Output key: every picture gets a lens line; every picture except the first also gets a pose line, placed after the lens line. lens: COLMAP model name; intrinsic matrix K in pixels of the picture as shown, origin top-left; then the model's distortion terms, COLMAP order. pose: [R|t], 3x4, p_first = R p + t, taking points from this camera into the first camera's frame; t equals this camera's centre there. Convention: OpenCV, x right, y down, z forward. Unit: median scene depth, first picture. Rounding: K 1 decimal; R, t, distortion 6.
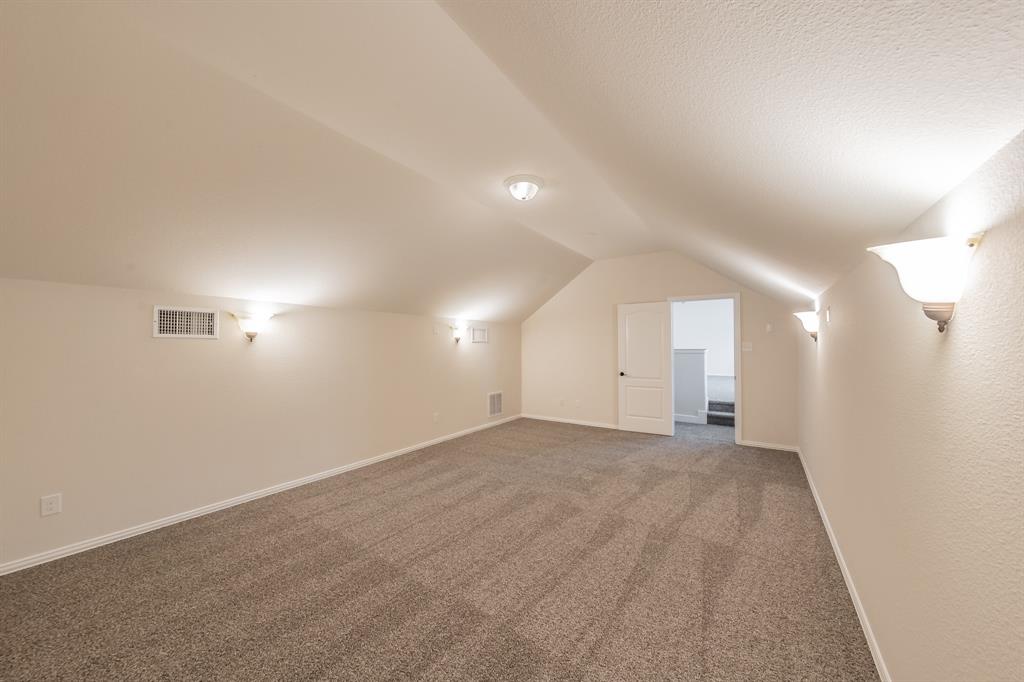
lens RADIAL K [[365.5, 0, 512.0], [0, 365.5, 341.0], [0, 0, 1]] dist [-0.000012, -0.000011]
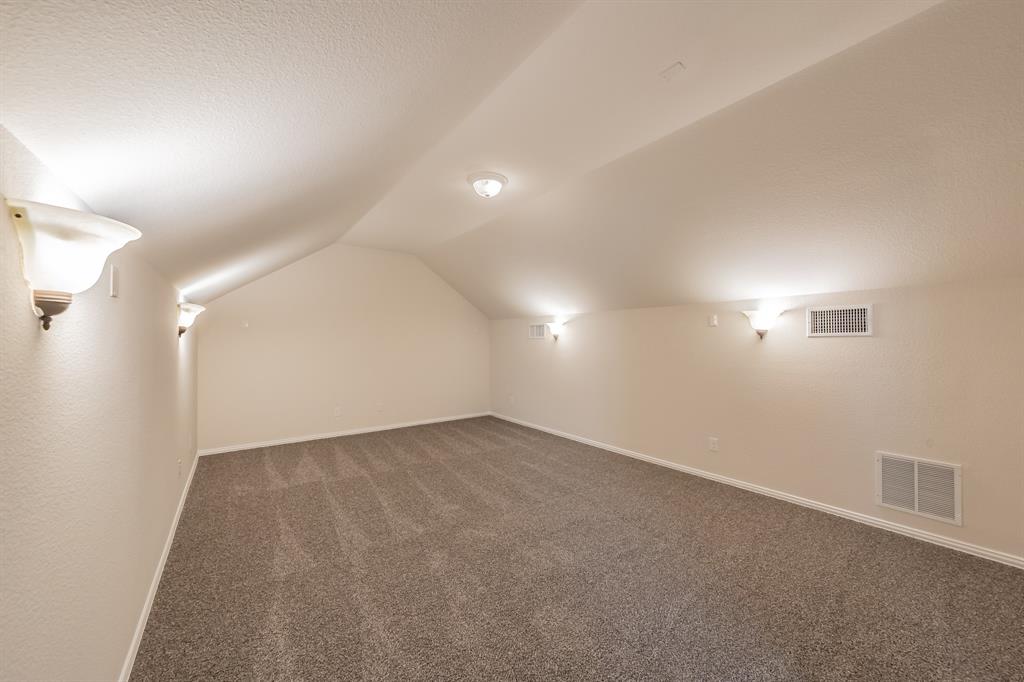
lens RADIAL K [[367.2, 0, 525.4], [0, 367.2, 332.3], [0, 0, 1]] dist [-0.000277, -0.000016]
pose [[-0.285240, -0.022324, -0.958196, 0.500584], [0.006125, 0.999666, -0.025114, 0.004861], [0.958436, -0.013033, -0.285008, 0.711643]]
